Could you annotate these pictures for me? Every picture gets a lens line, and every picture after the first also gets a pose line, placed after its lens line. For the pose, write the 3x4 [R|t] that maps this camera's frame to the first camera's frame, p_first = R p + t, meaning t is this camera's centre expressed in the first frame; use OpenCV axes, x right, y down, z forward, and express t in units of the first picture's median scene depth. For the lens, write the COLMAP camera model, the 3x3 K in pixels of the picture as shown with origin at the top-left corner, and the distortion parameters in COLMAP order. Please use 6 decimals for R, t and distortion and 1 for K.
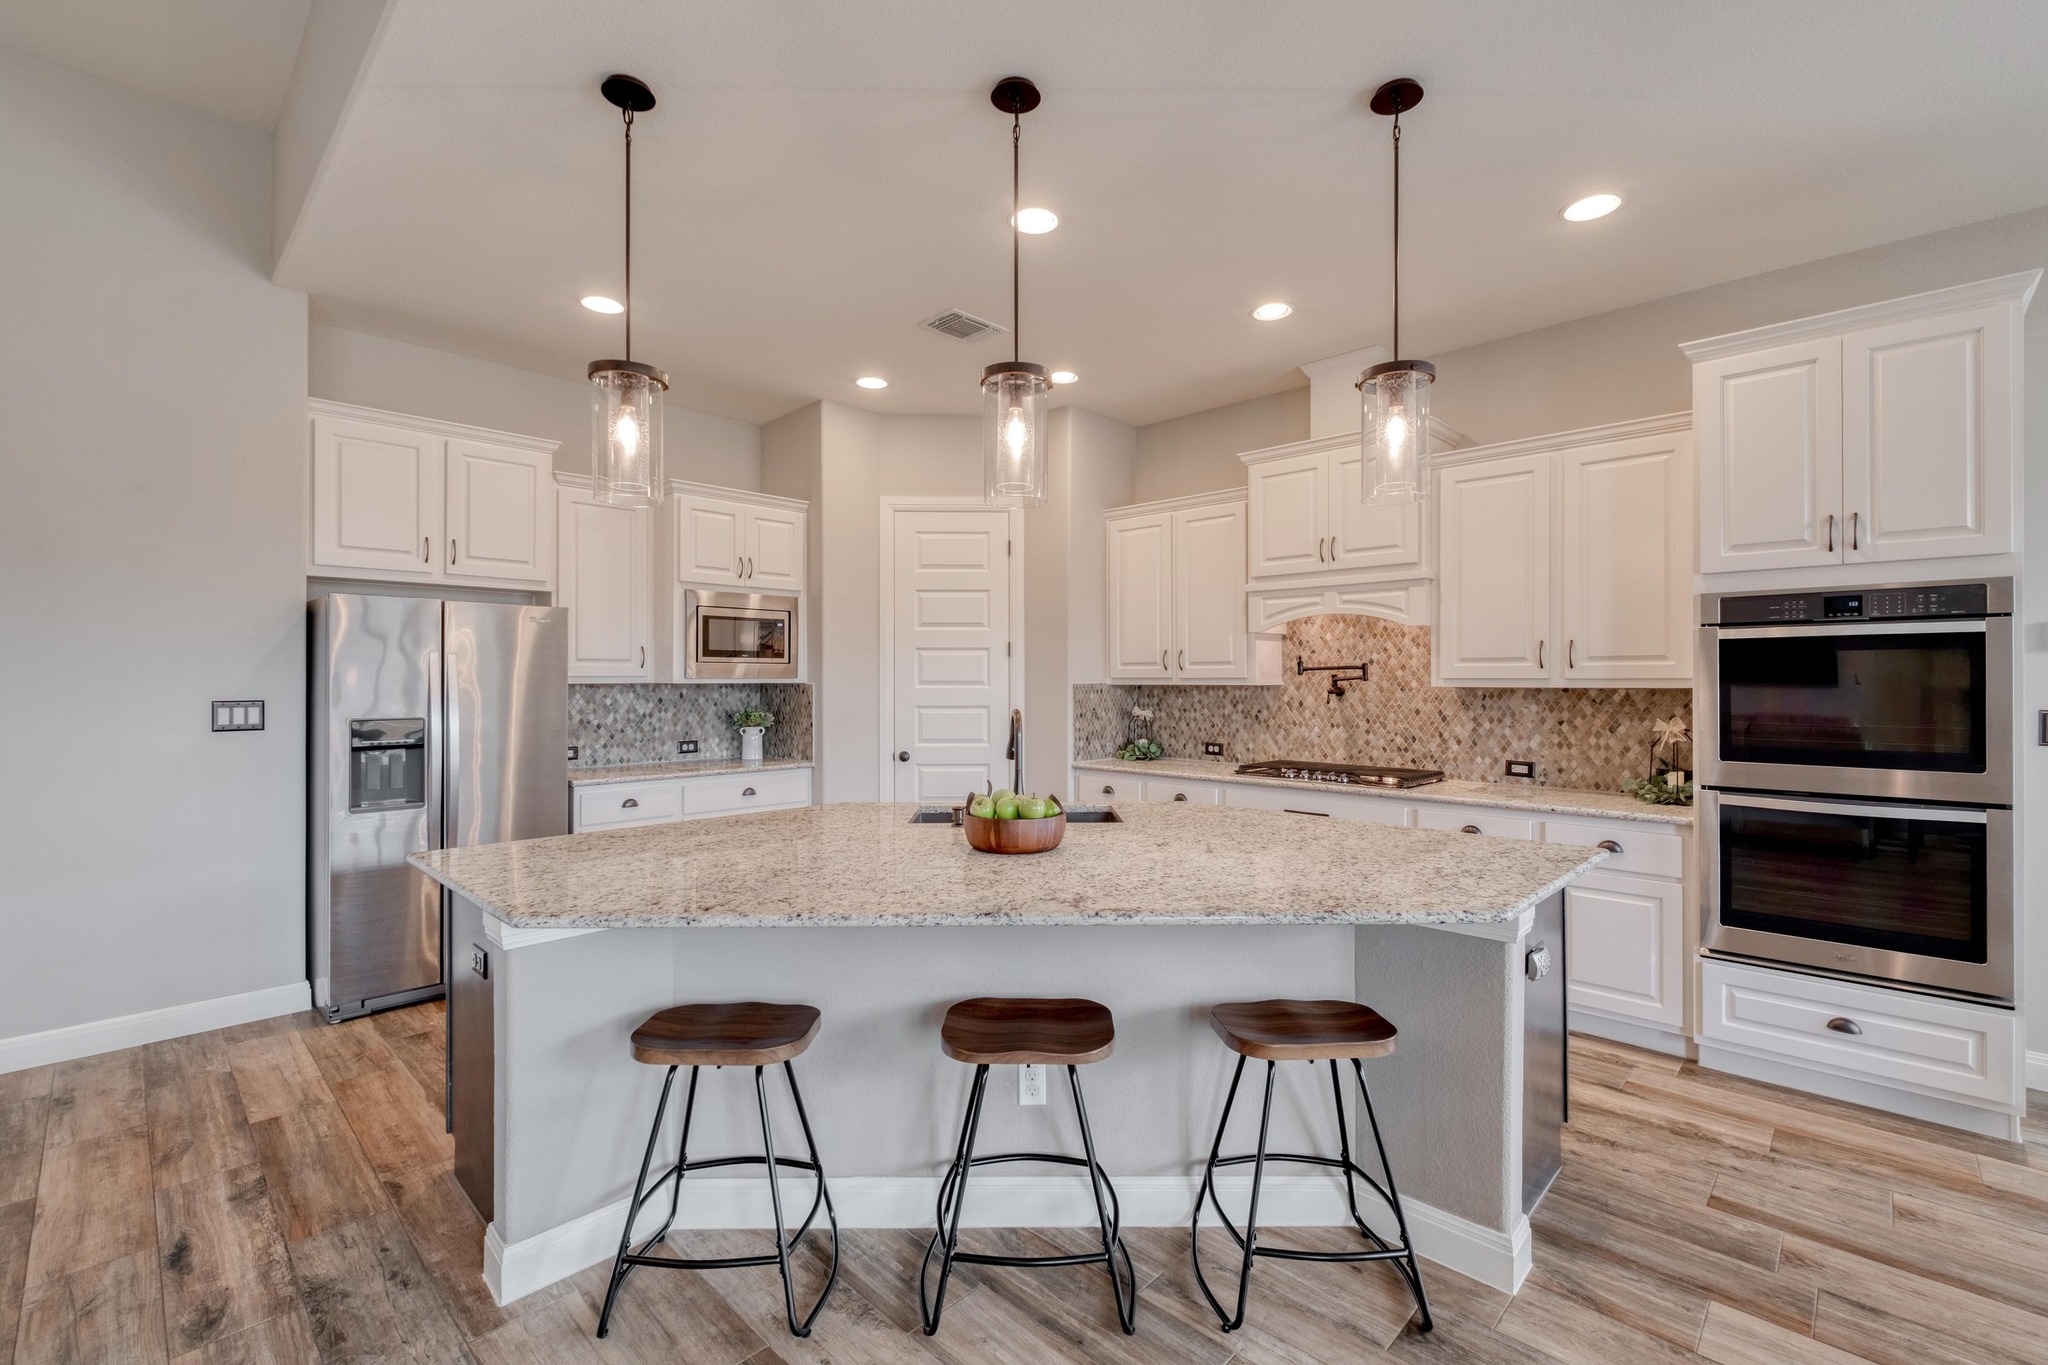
lens RADIAL K [[885.9, 0, 1027.9], [0, 885.9, 677.6], [0, 0, 1]] dist [0.002549, -0.002257]
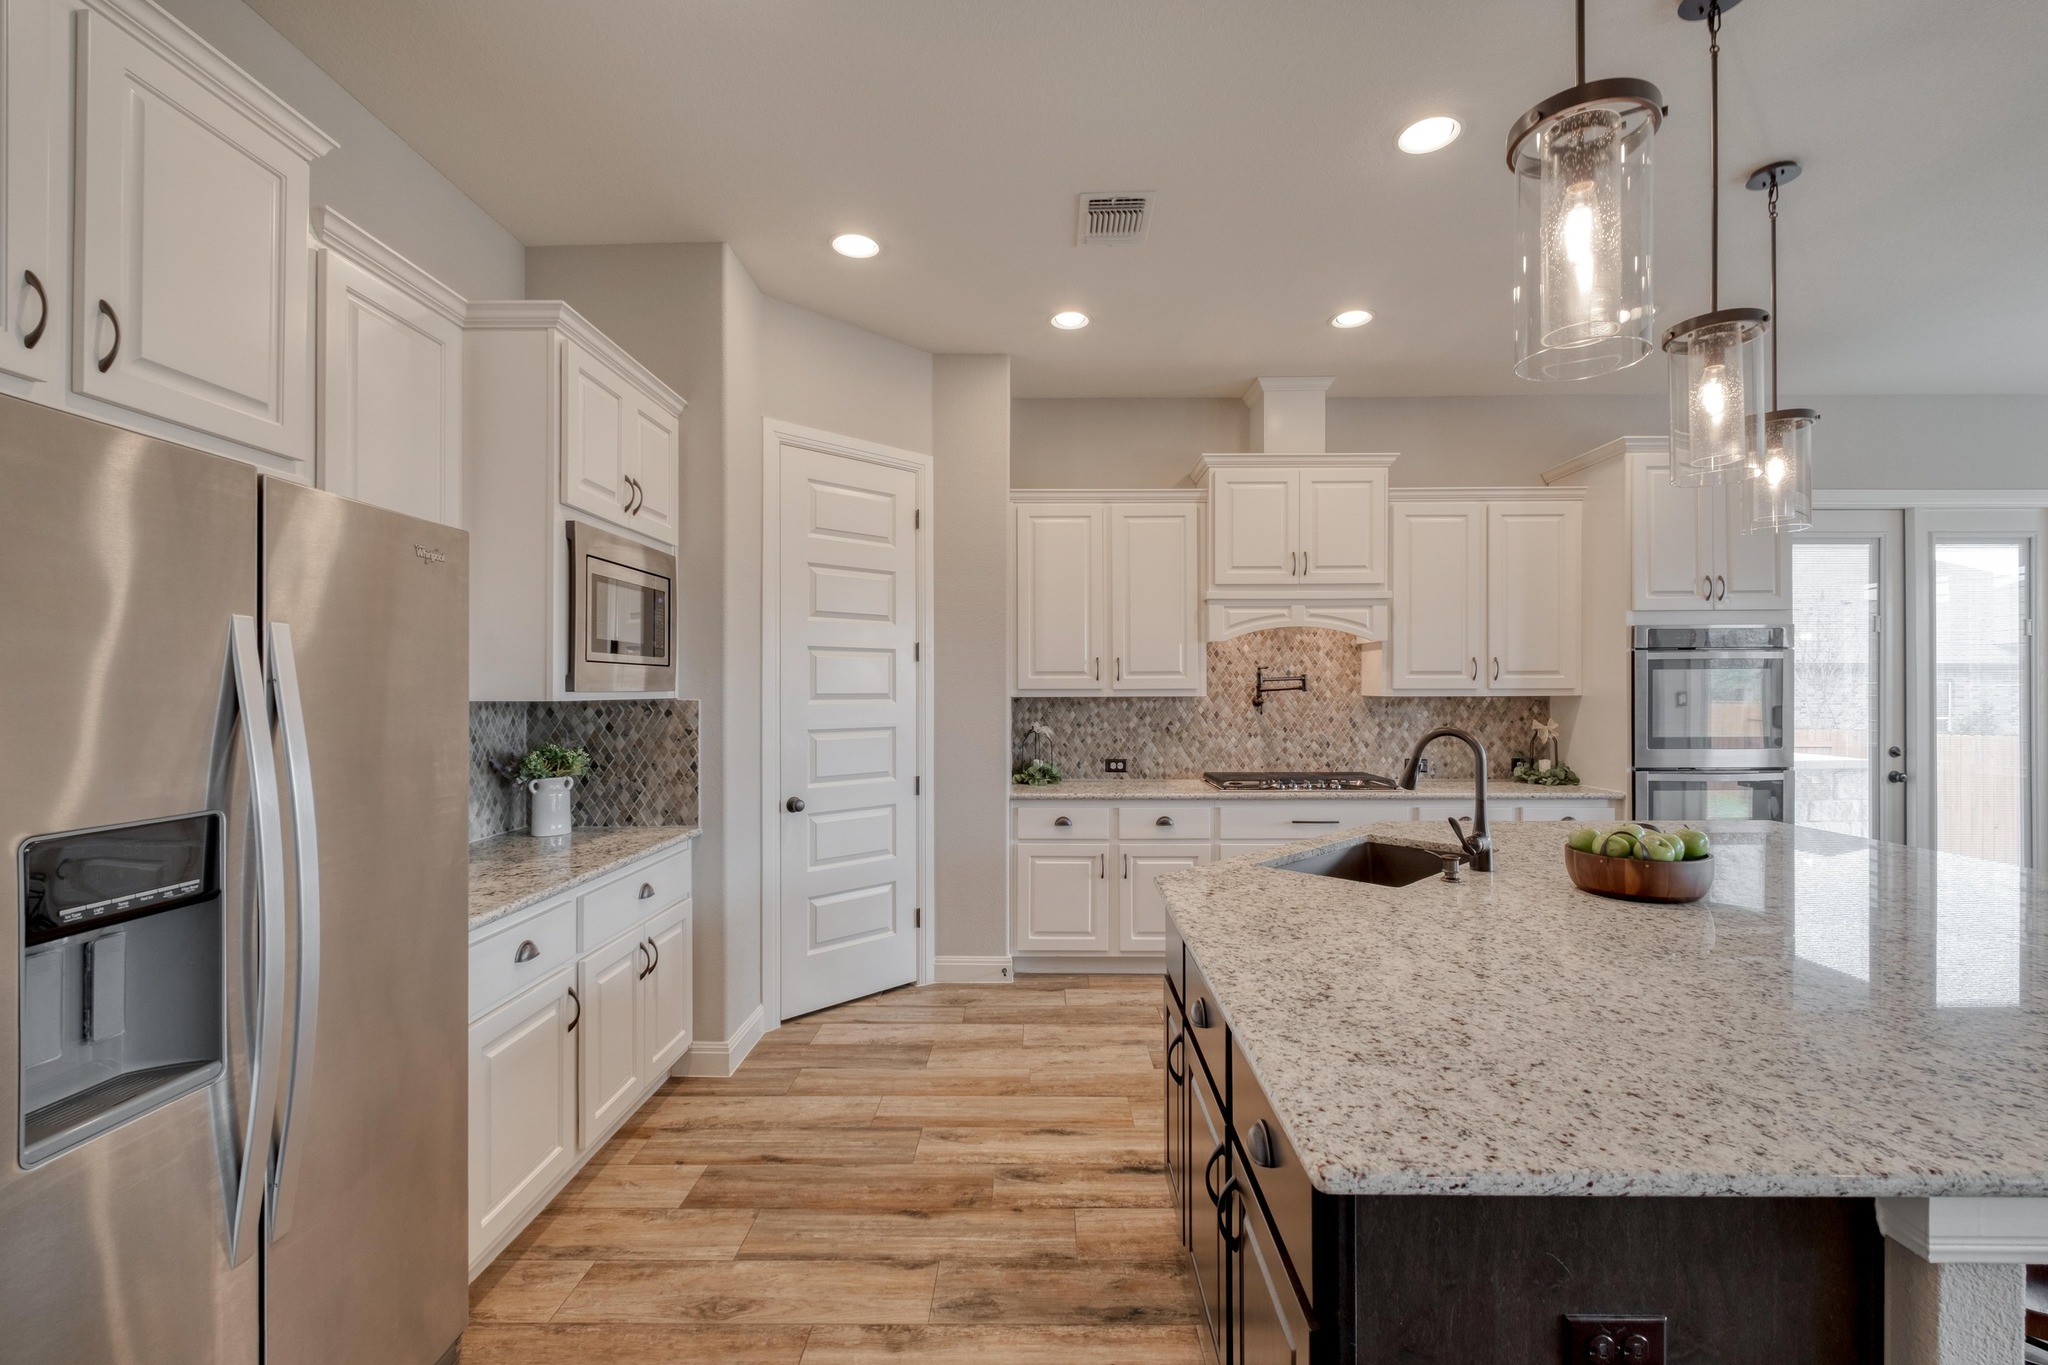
lens RADIAL K [[885.9, 0, 1030.2], [0, 885.9, 691.1], [0, 0, 1]] dist [0.002549, -0.002257]
pose [[0.723369, -0.003448, 0.690453, -0.583837], [0.001770, 0.999994, 0.003140, -0.000575], [-0.690459, -0.001049, 0.723371, 0.463166]]
